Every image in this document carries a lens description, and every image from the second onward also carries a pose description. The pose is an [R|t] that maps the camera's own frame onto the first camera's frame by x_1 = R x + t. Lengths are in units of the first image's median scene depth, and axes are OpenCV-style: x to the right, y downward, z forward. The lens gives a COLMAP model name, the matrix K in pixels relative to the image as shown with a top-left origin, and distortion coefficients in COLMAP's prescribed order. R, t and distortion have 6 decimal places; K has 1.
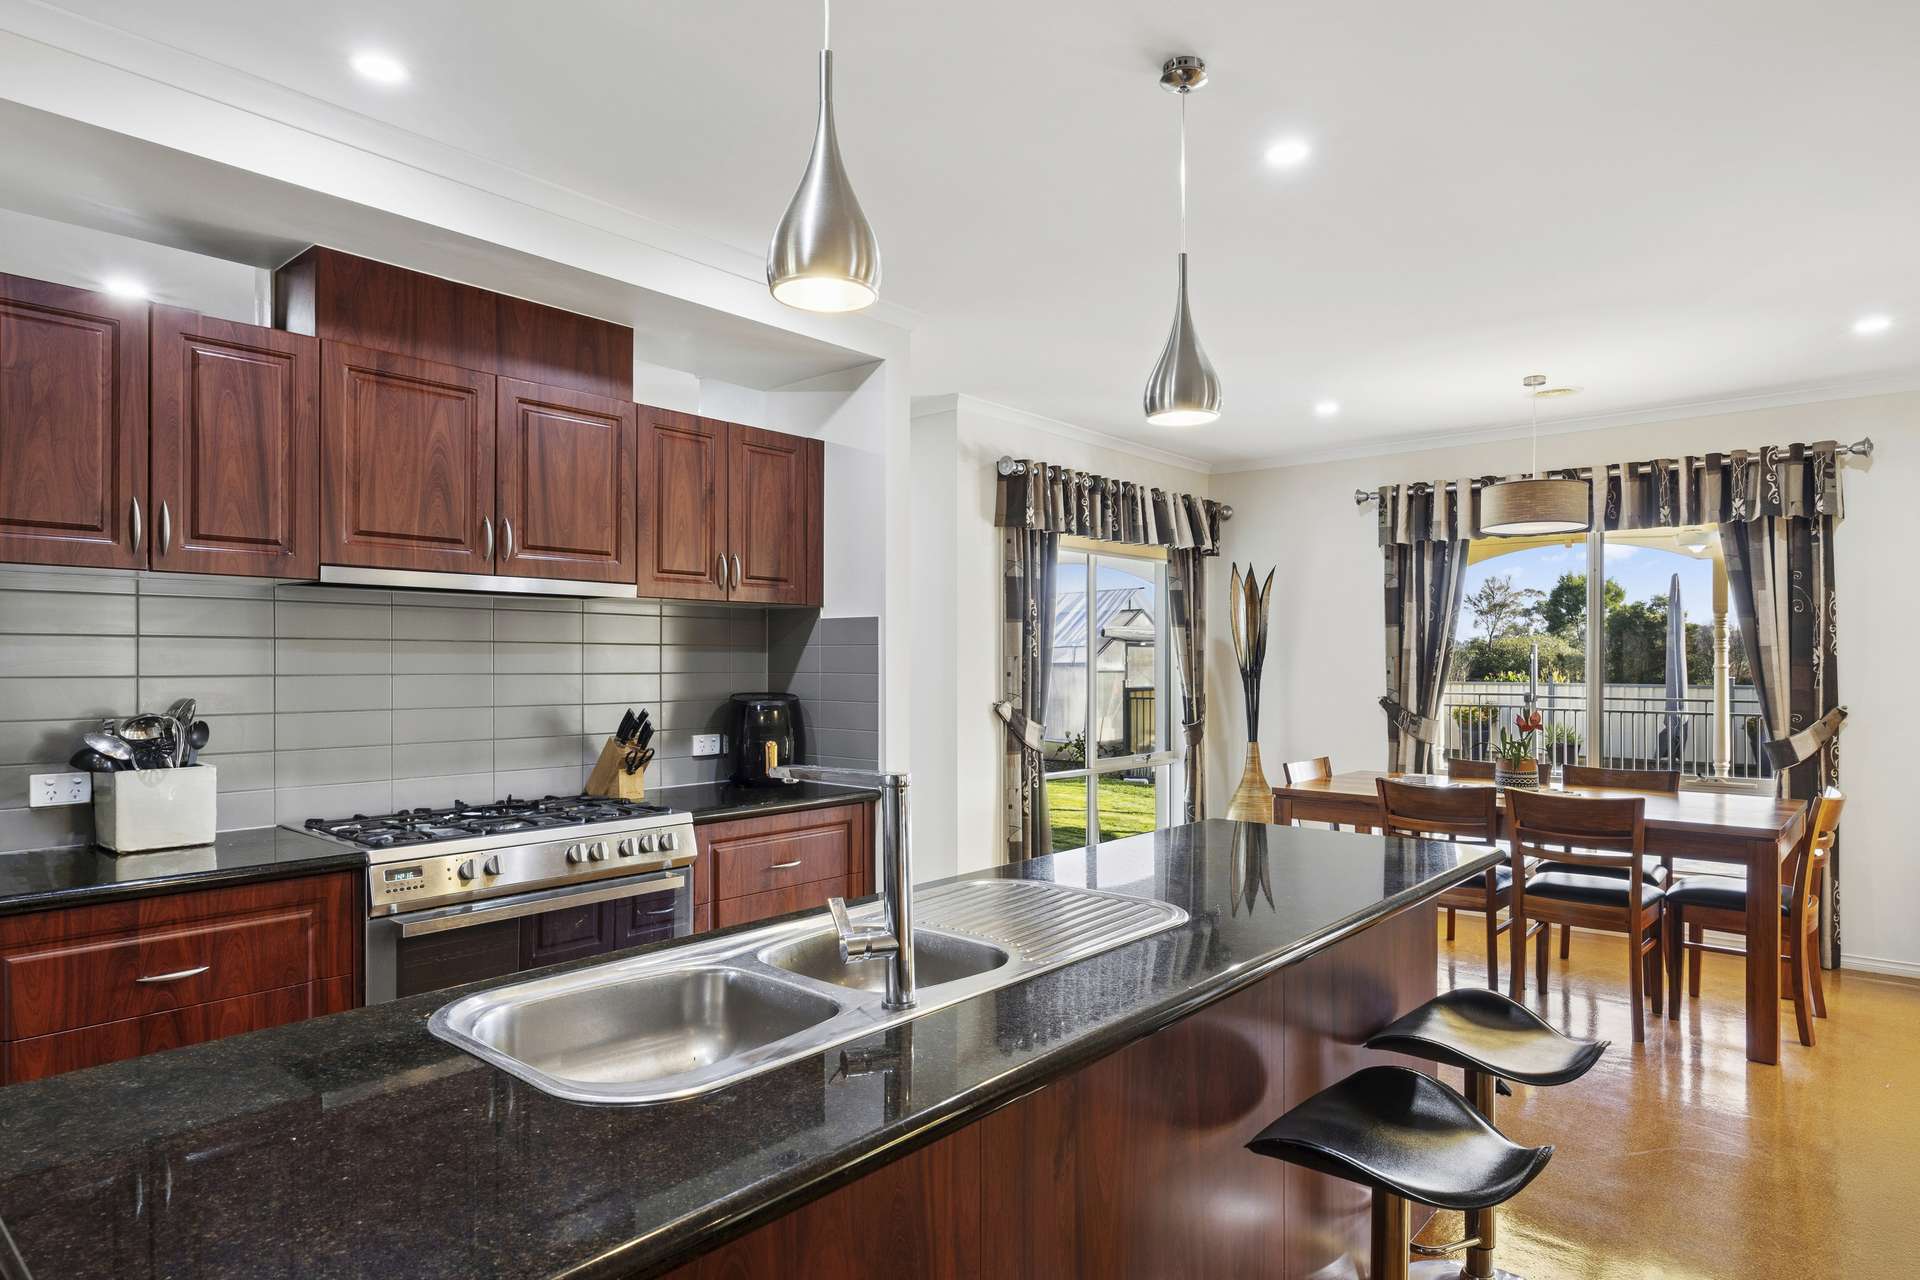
lens RADIAL K [[1072.8, 0, 960.3], [0, 1072.8, 658.3], [0, 0, 1]] dist [0.007047, -0.001047]
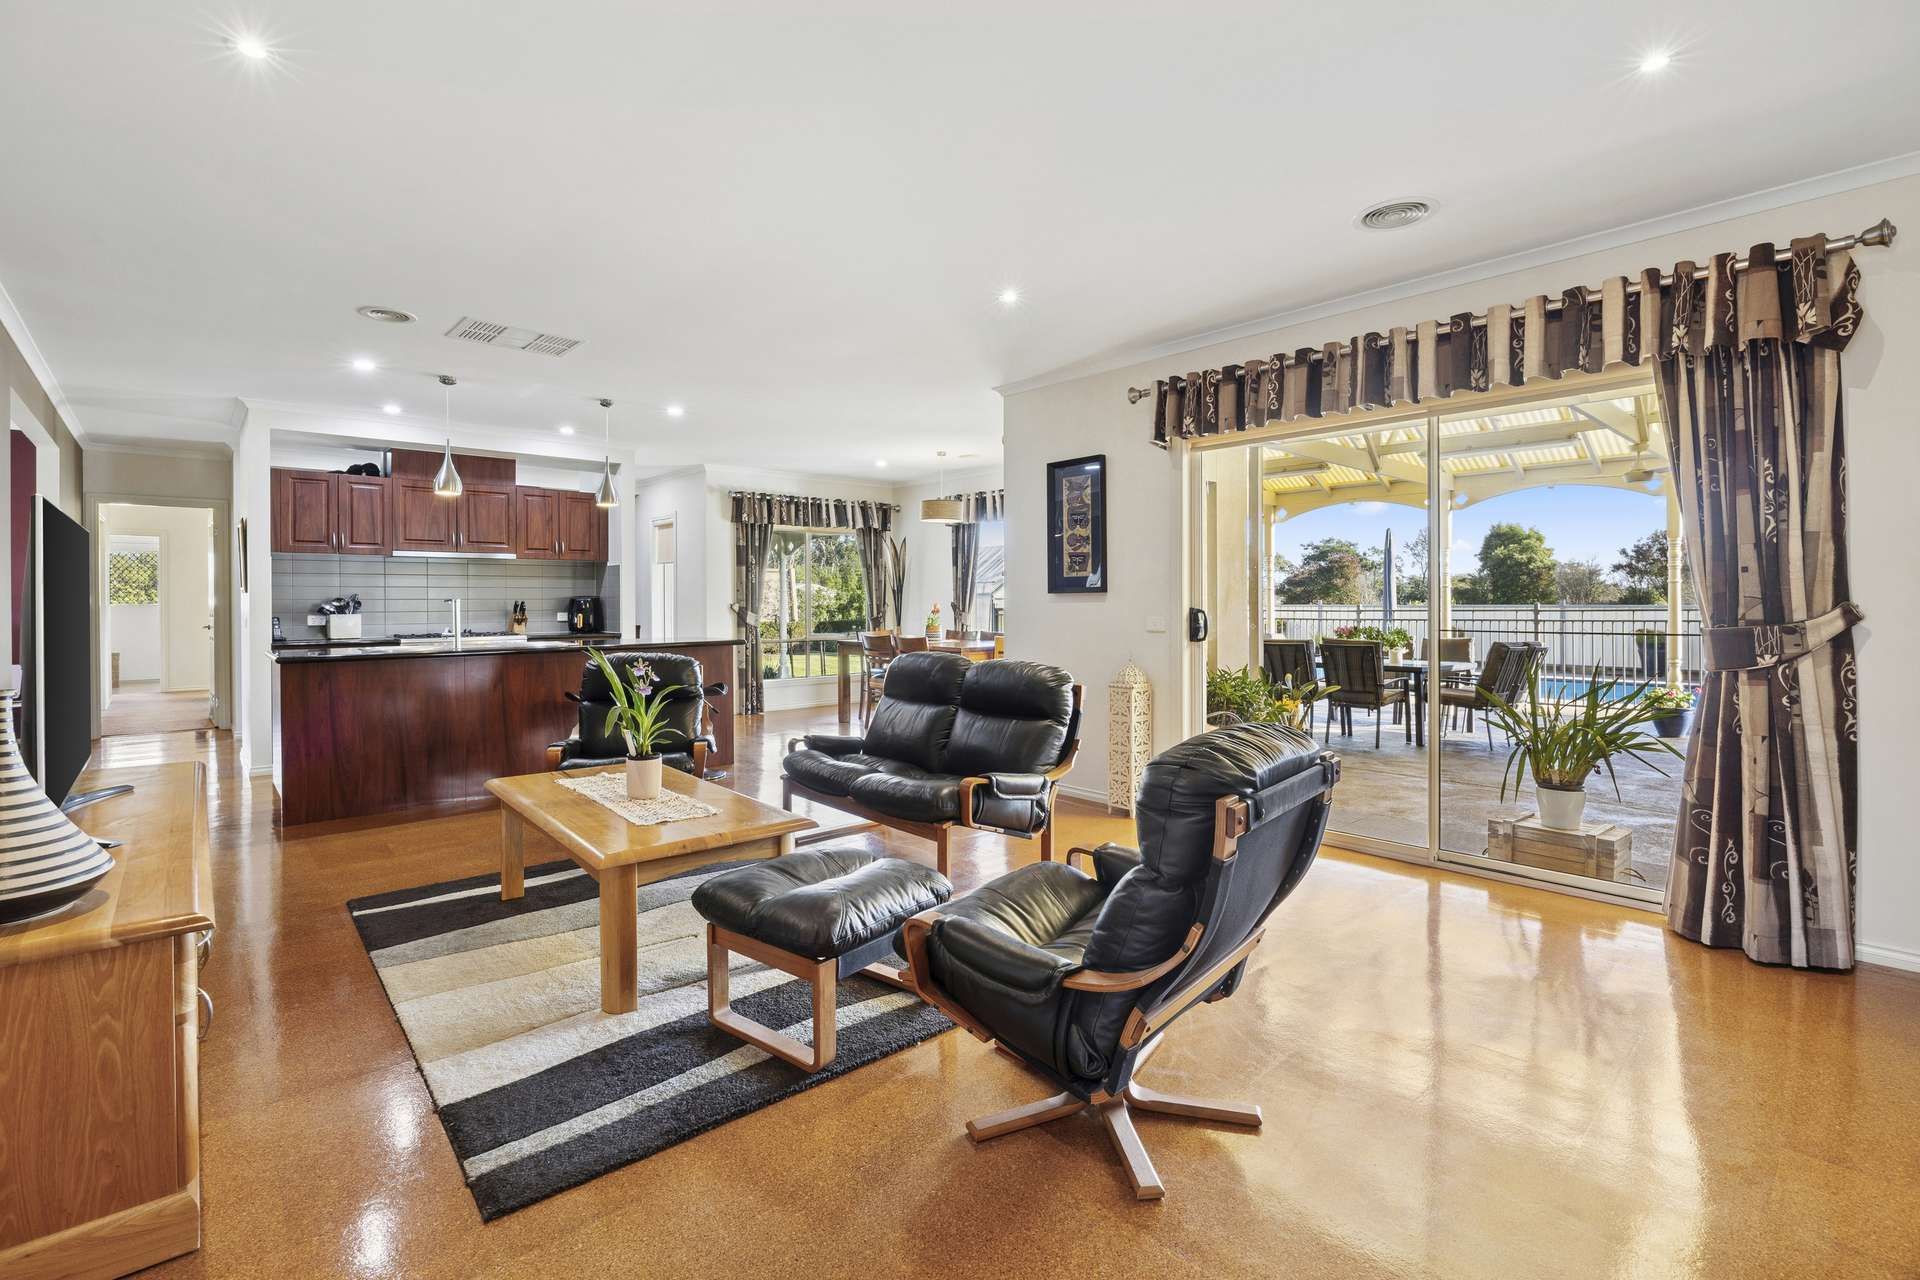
lens RADIAL K [[863.7, 0, 958.7], [0, 863.7, 598.3], [0, 0, 1]] dist [-0.002142, 0.000038]
pose [[0.991793, -0.003386, -0.127812, 1.017748], [0.003919, 0.999985, 0.003921, 0.036555], [0.127796, -0.004390, 0.991791, -0.957584]]
